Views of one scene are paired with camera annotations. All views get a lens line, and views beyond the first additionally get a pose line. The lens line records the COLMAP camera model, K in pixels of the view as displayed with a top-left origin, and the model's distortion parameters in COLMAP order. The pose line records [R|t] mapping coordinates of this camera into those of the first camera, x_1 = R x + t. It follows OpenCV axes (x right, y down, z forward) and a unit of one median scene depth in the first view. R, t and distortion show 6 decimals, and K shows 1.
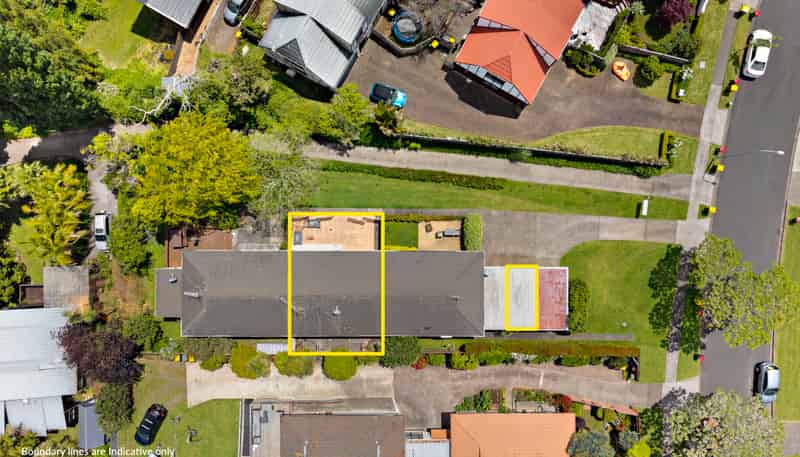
lens RADIAL K [[564.5, 0, 398.2], [0, 564.5, 224.0], [0, 0, 1]] dist [0.024722, -0.005114]
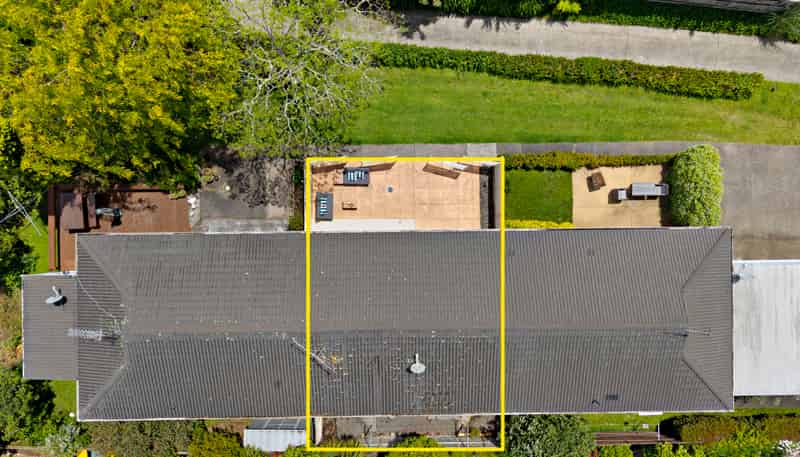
lens RADIAL K [[564.5, 0, 402.3], [0, 564.5, 233.0], [0, 0, 1]] dist [0.024722, -0.005114]
pose [[0.999881, -0.014739, 0.004596, -0.112898], [0.014550, 0.999143, 0.038741, 0.029553], [-0.005164, -0.038670, 0.999239, 0.514256]]
